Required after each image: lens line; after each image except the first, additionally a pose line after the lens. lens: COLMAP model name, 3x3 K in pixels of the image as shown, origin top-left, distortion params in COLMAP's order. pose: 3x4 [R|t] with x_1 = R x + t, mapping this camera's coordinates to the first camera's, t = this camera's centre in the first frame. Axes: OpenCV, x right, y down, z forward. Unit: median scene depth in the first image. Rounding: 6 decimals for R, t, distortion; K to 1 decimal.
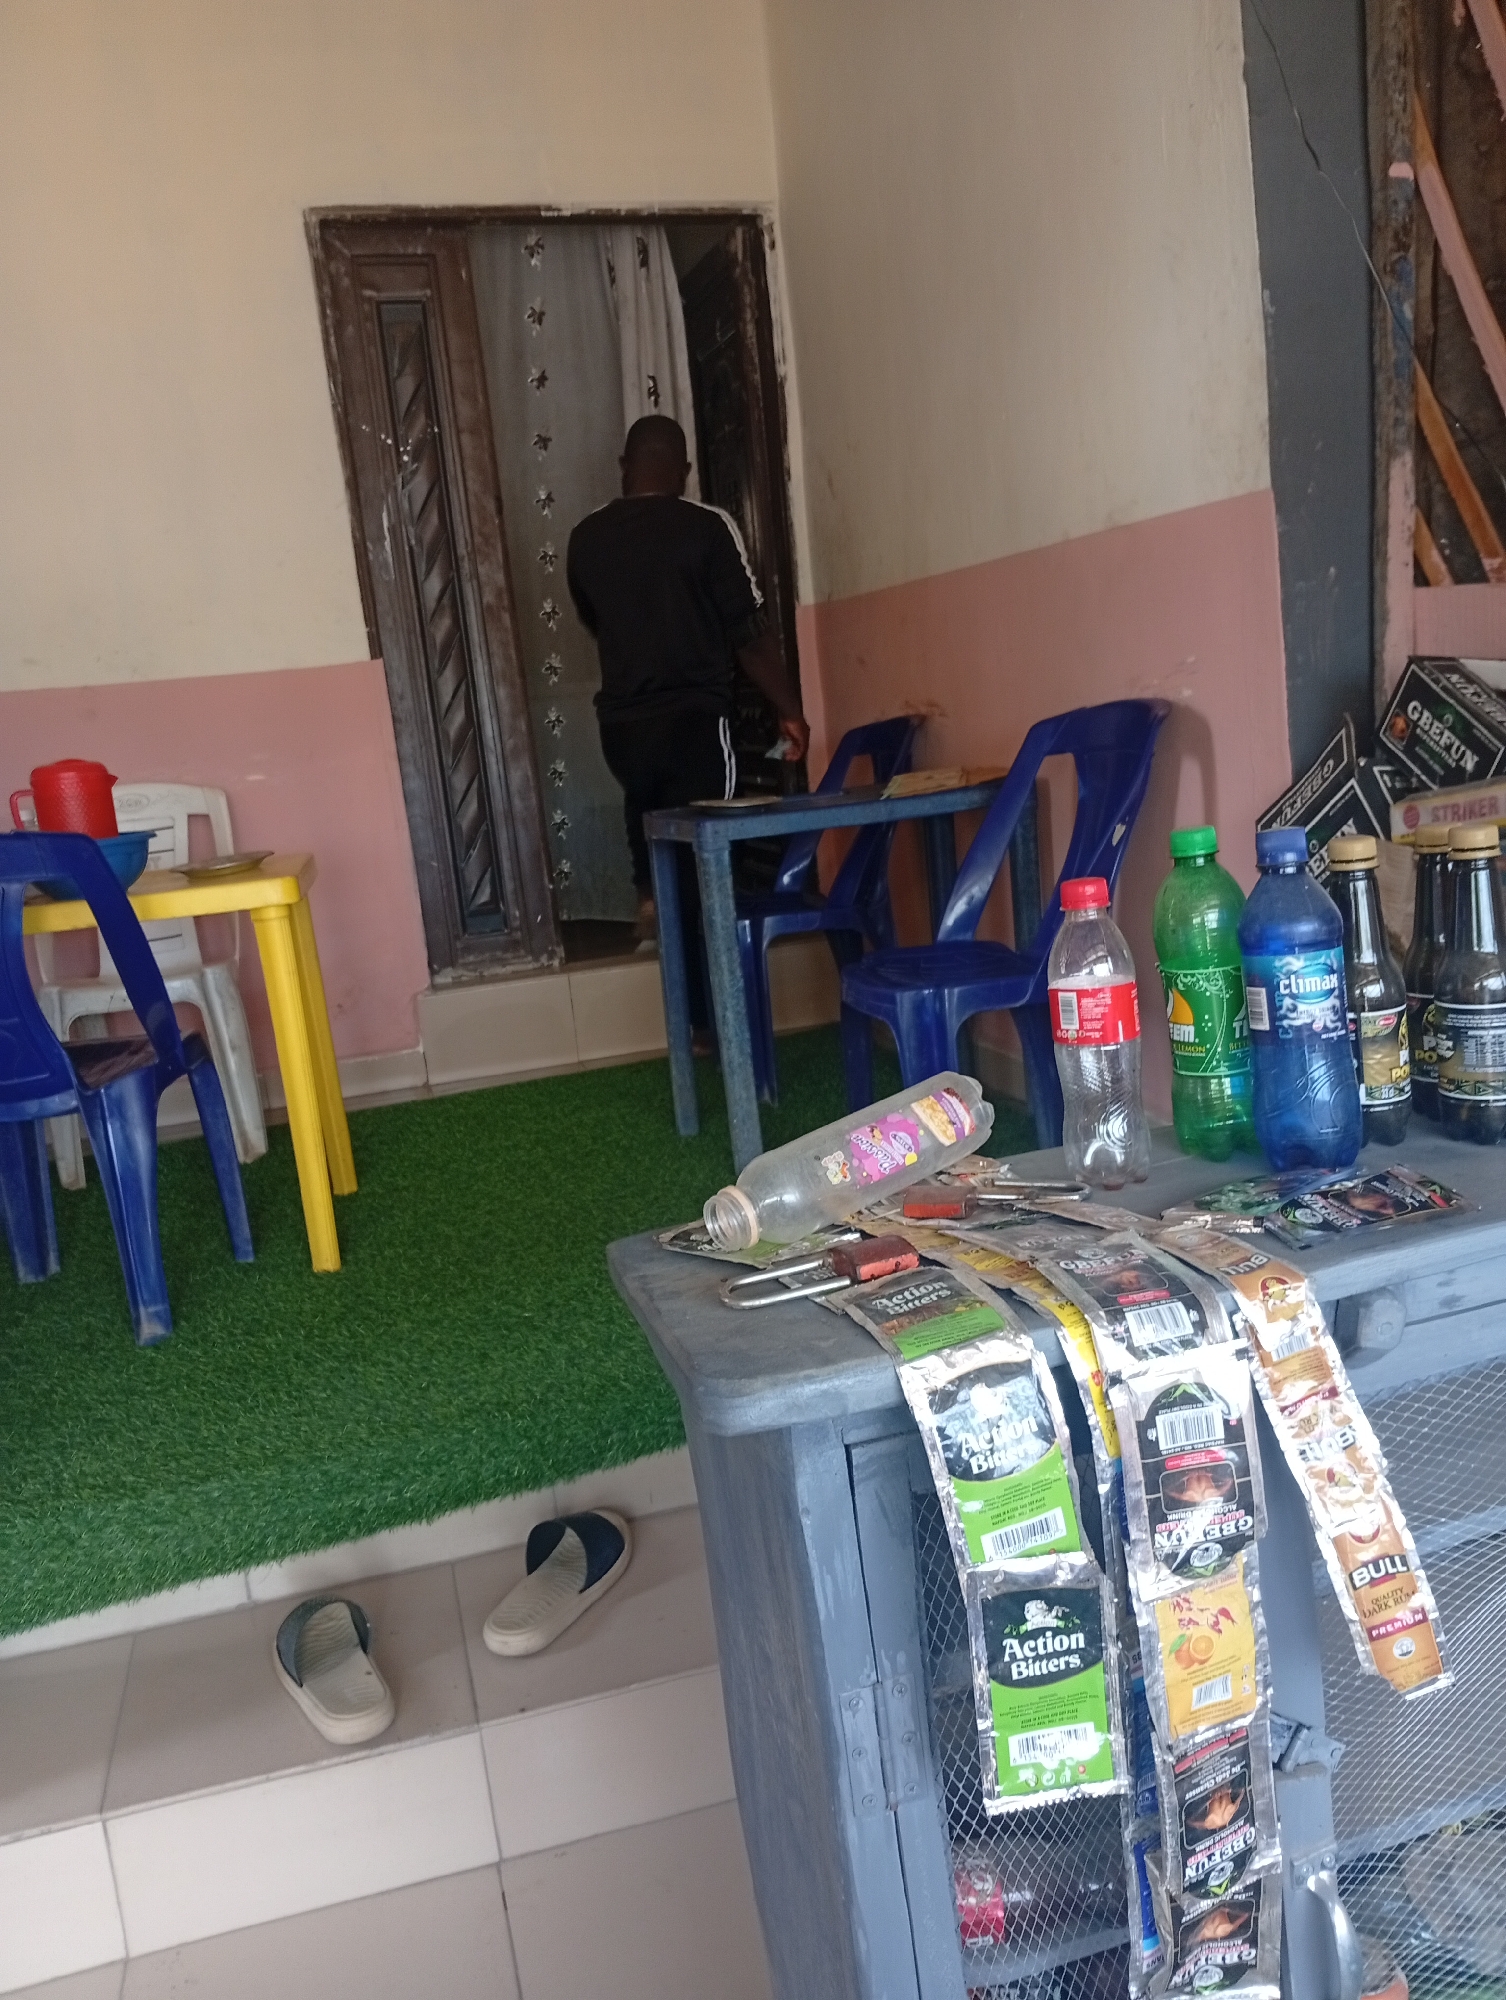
lens RADIAL K [[1581.3, 0, 744.8], [0, 1581.3, 992.8], [0, 0, 1]] dist [0.123142, -0.232660]
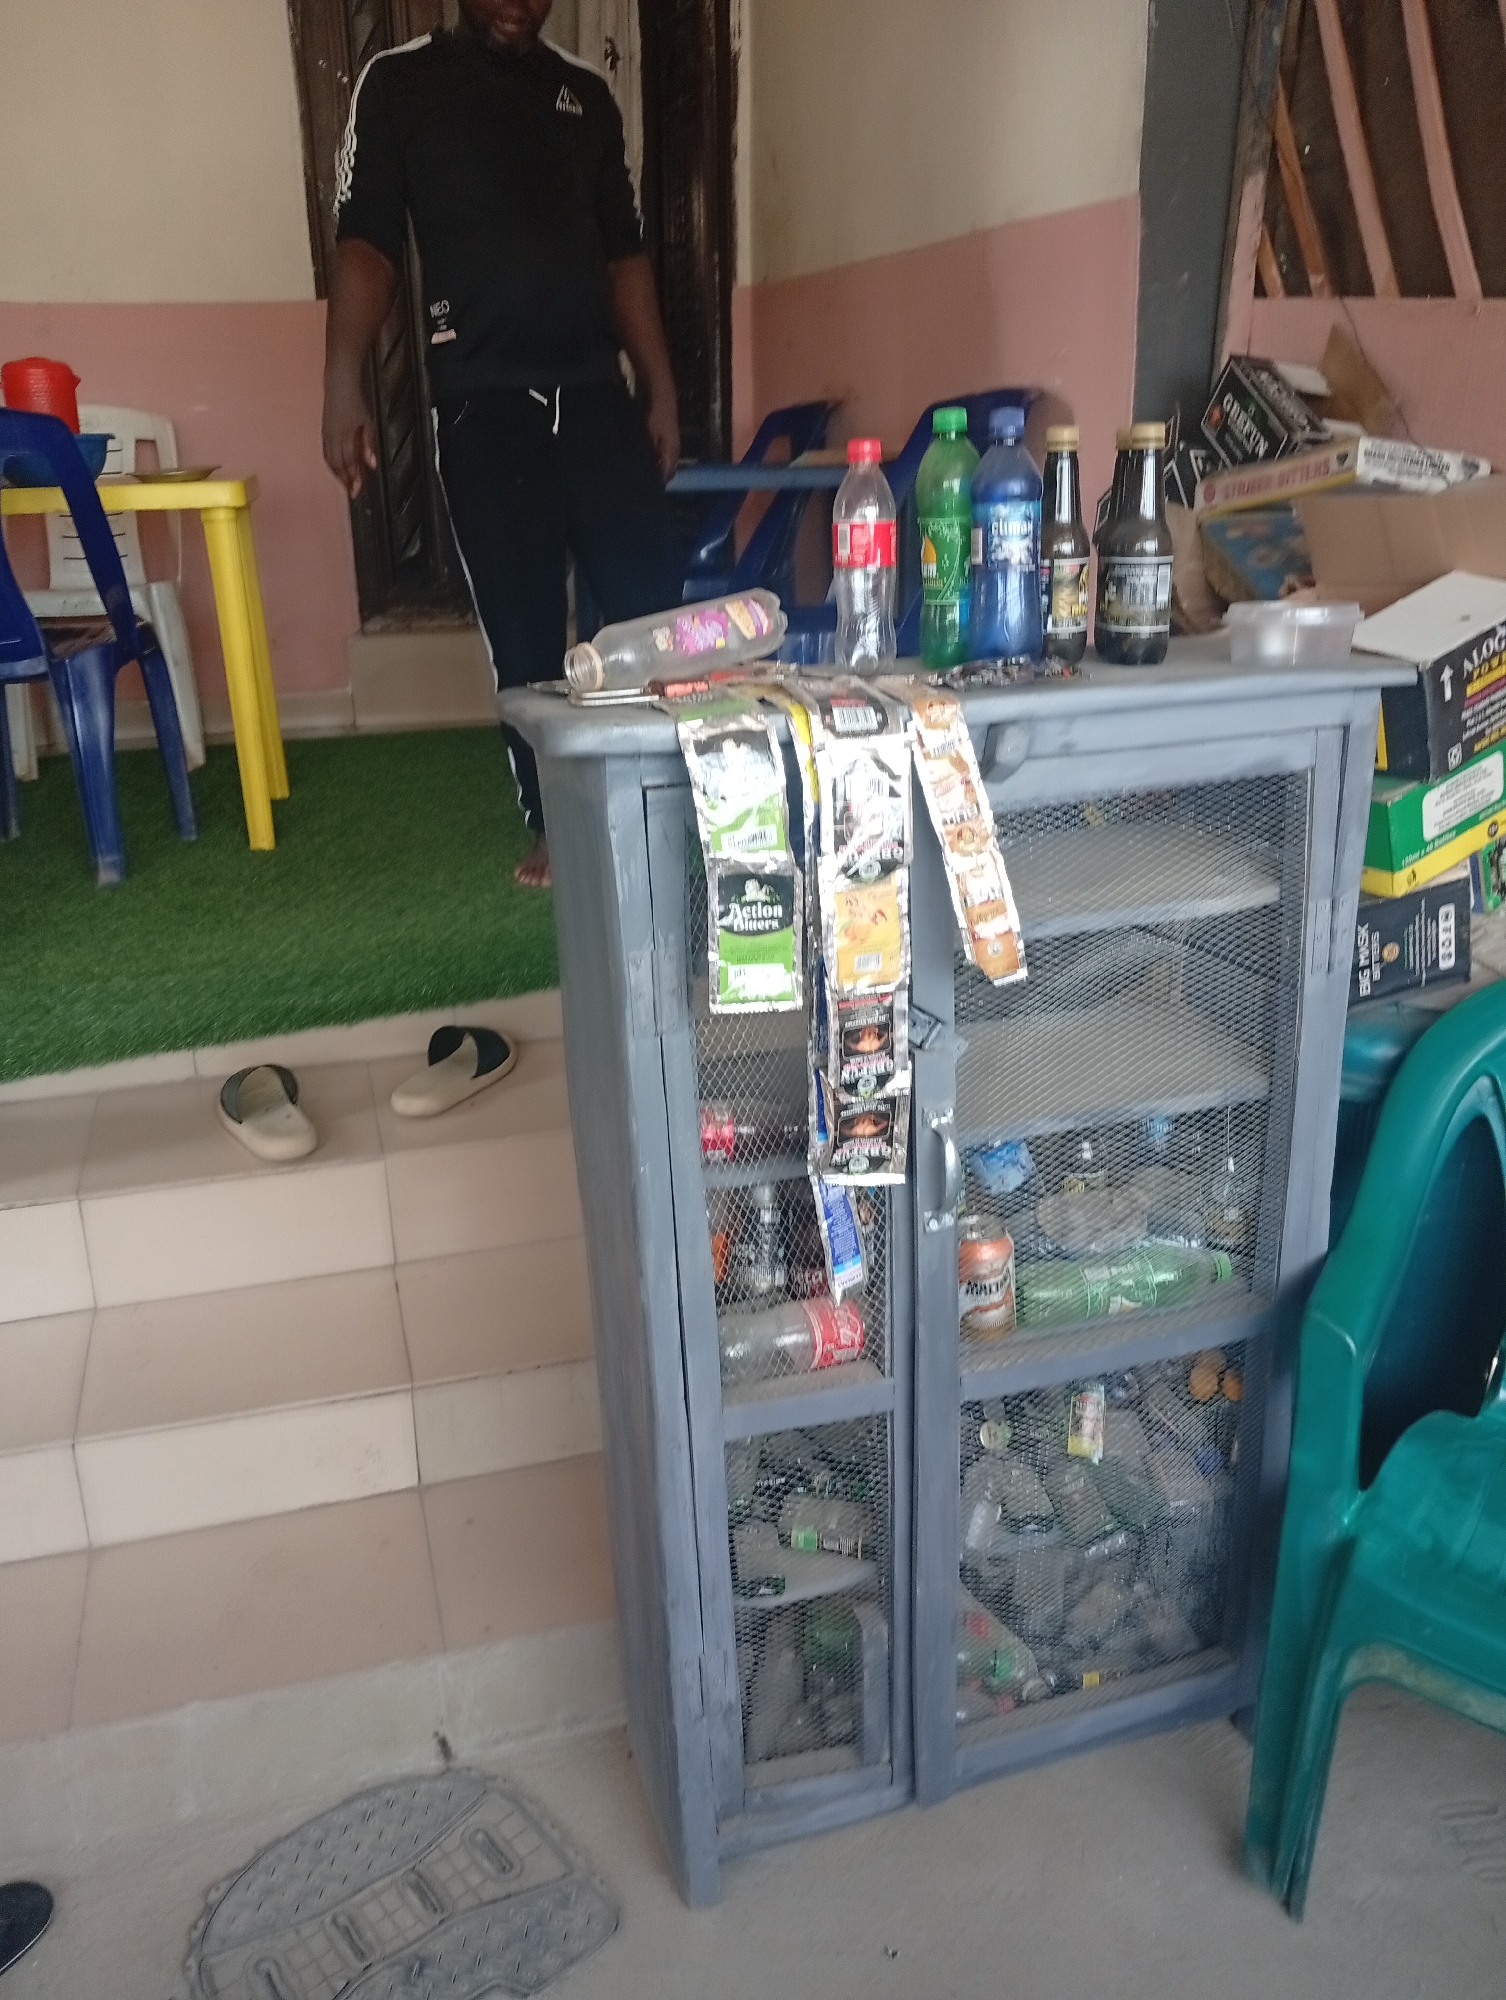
lens RADIAL K [[1555.1, 0, 755.1], [0, 1555.1, 950.3], [0, 0, 1]] dist [0.061058, -0.108884]
pose [[0.995836, 0.067947, 0.060782, 0.034232], [-0.076217, 0.986326, 0.146121, 0.080911], [-0.050023, -0.150145, 0.987398, -0.177128]]
